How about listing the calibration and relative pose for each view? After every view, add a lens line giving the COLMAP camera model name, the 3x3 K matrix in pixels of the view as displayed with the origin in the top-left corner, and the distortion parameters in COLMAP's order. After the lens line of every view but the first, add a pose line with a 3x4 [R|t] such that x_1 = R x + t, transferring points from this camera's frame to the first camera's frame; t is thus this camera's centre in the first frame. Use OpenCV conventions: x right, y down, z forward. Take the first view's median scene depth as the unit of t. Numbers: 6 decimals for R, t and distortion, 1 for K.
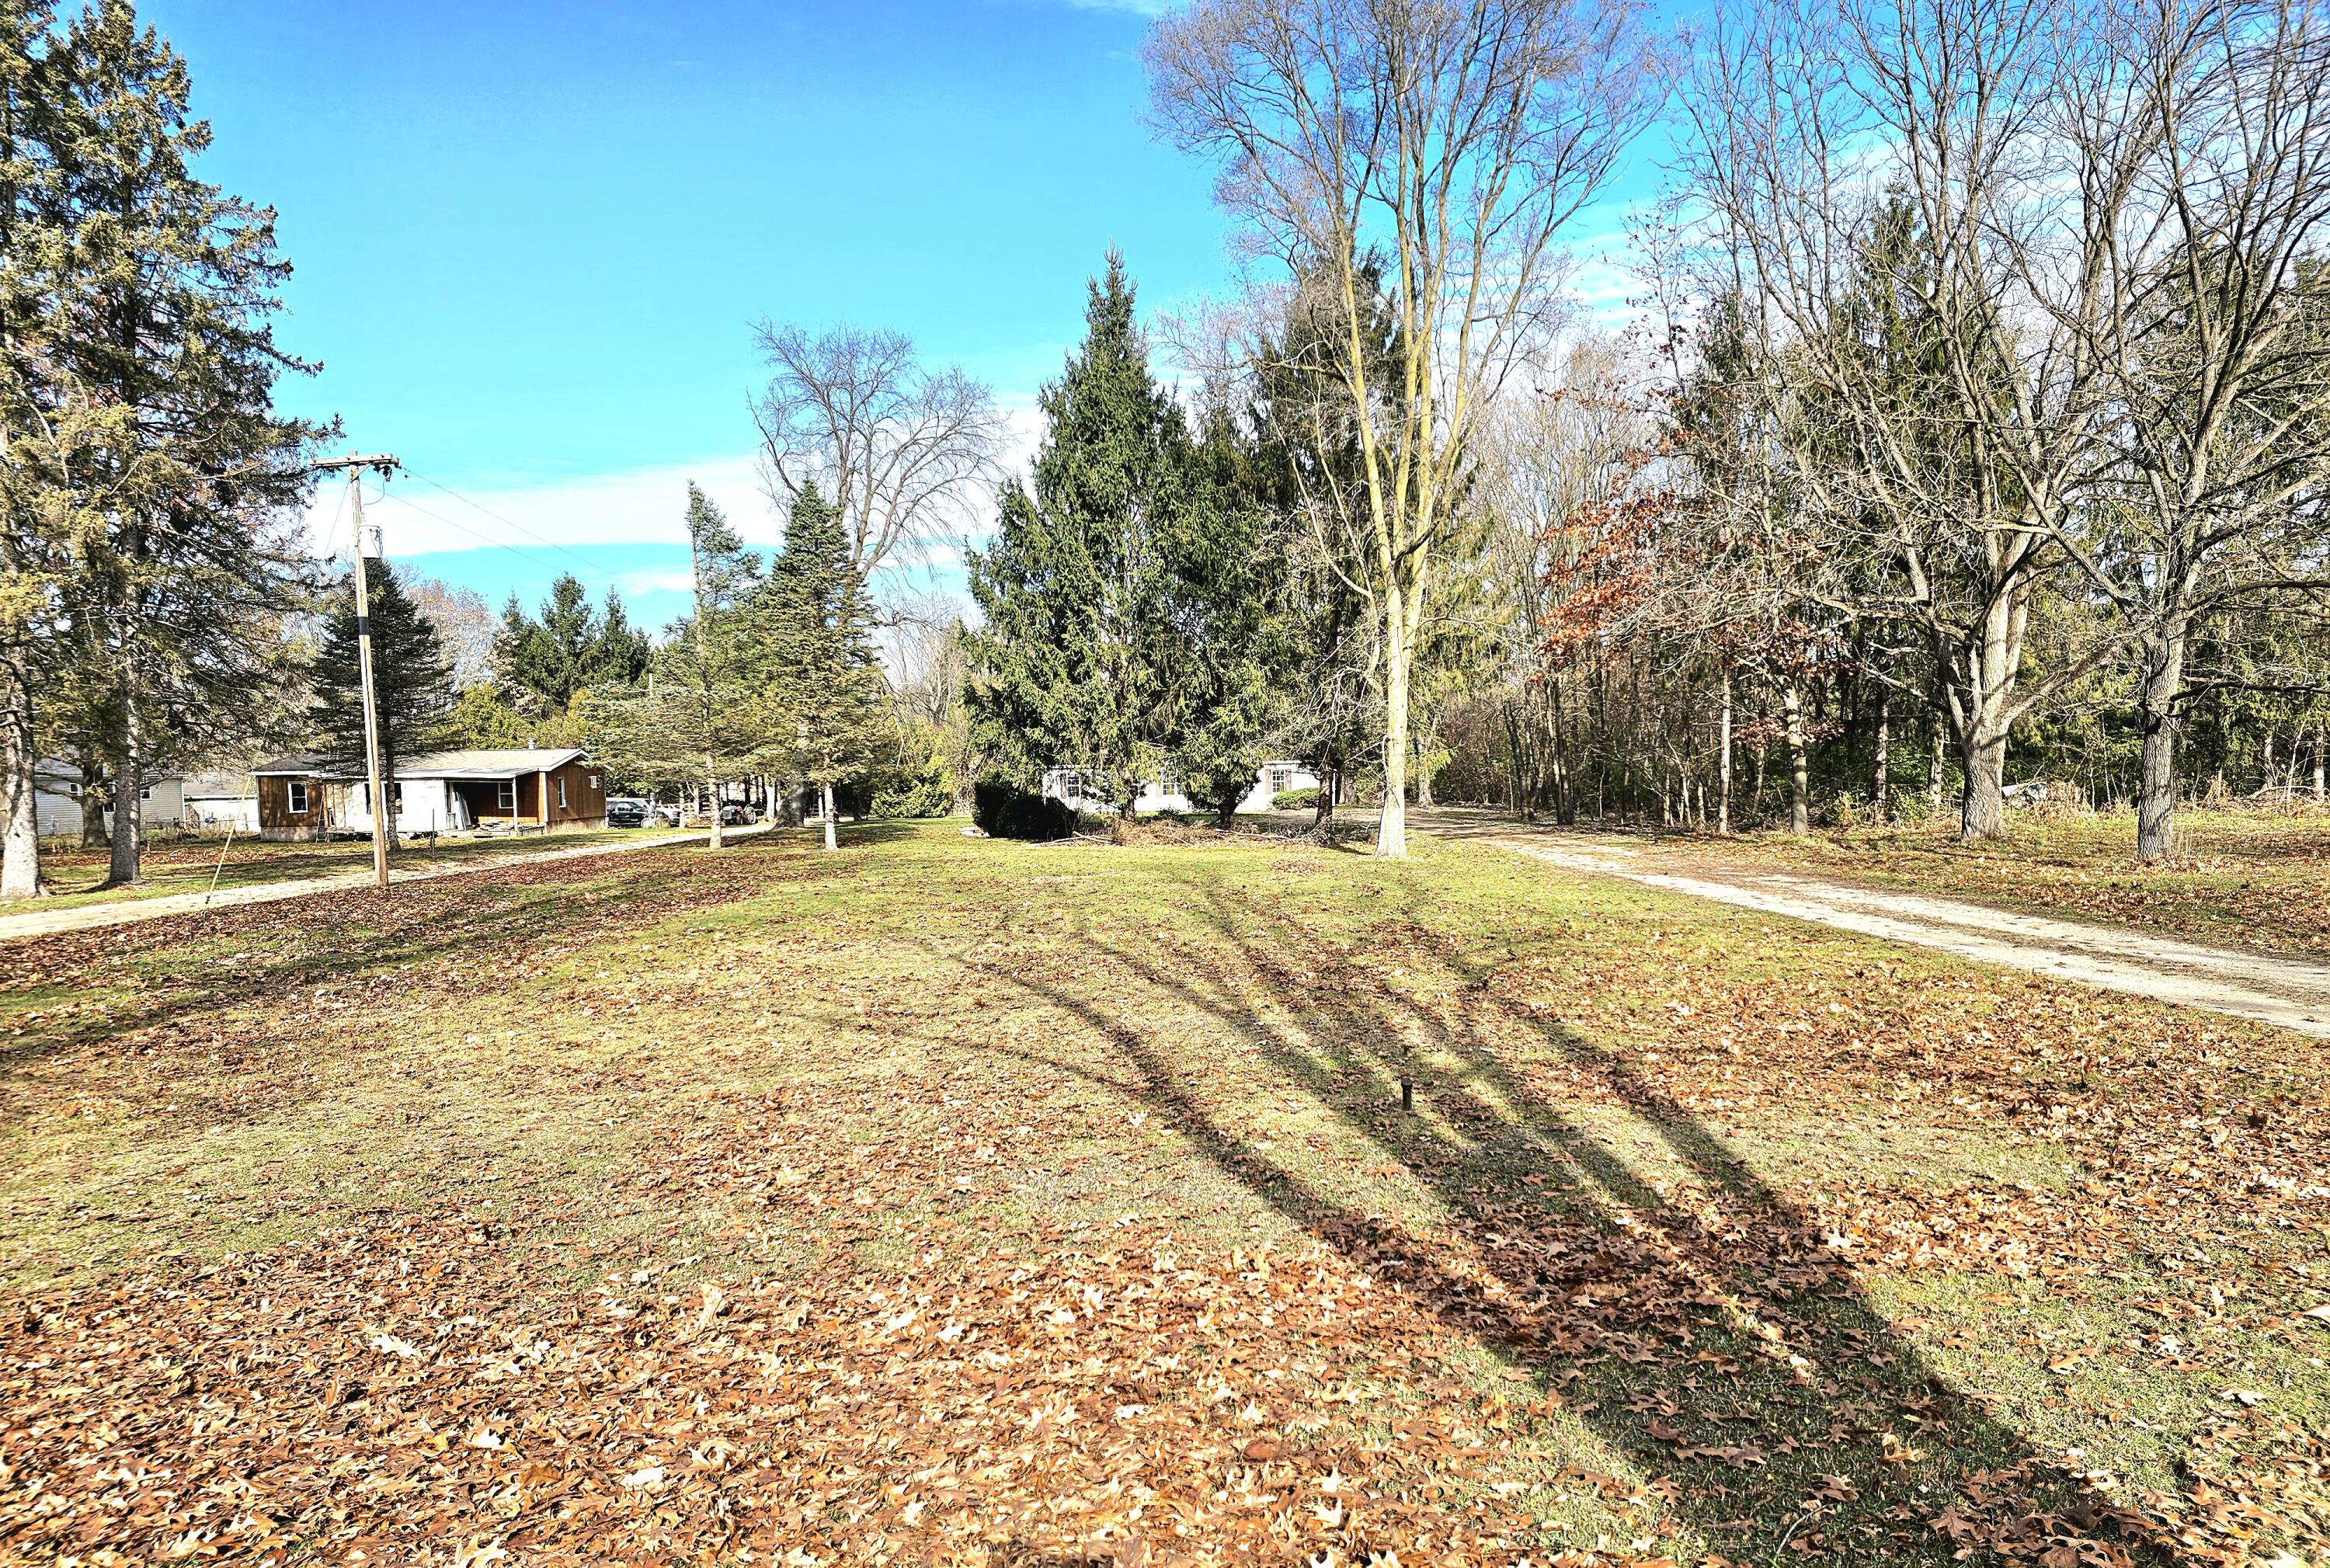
lens RADIAL K [[1605.6, 0, 1165.0], [0, 1605.6, 784.0], [0, 0, 1]] dist [0.000797, -0.000032]
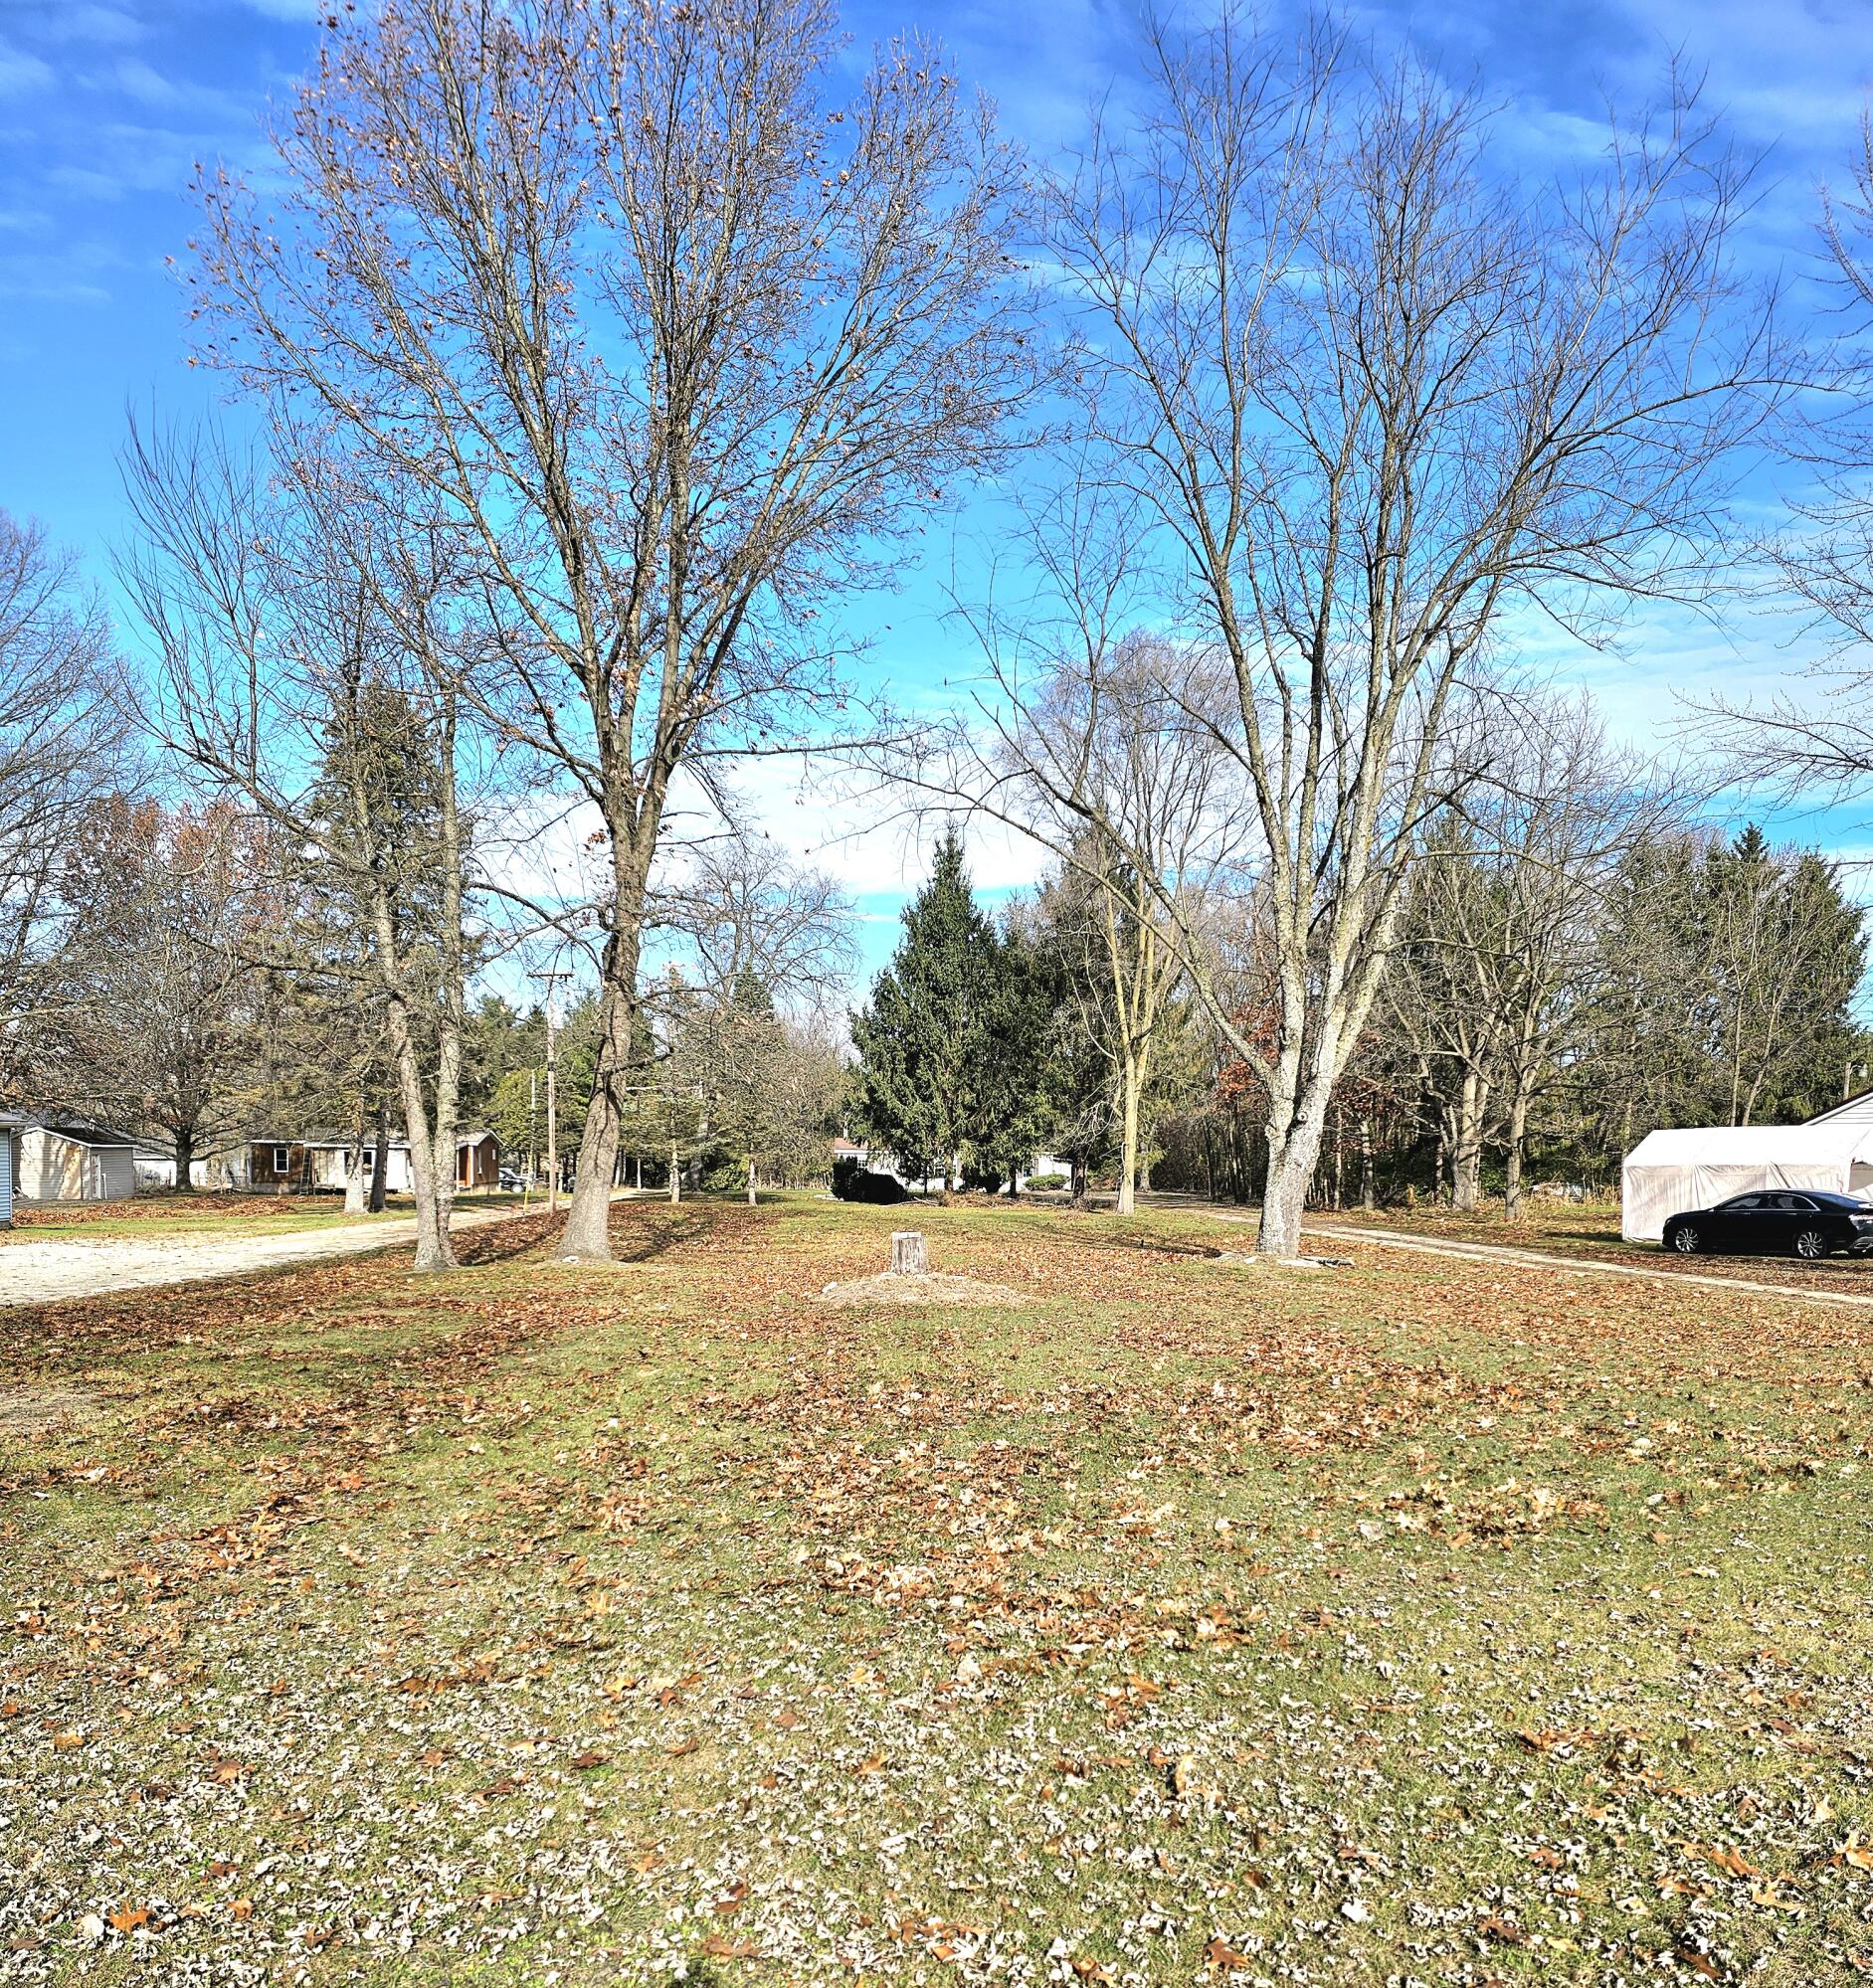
lens RADIAL K [[1661.0, 0, 936.5], [0, 1661.0, 994.0], [0, 0, 1]] dist [0.011414, 0.001478]
pose [[0.998879, 0.031274, 0.035537, -0.104715], [-0.027355, 0.994003, -0.105877, 0.004344], [-0.038635, 0.104786, 0.993744, -0.617879]]
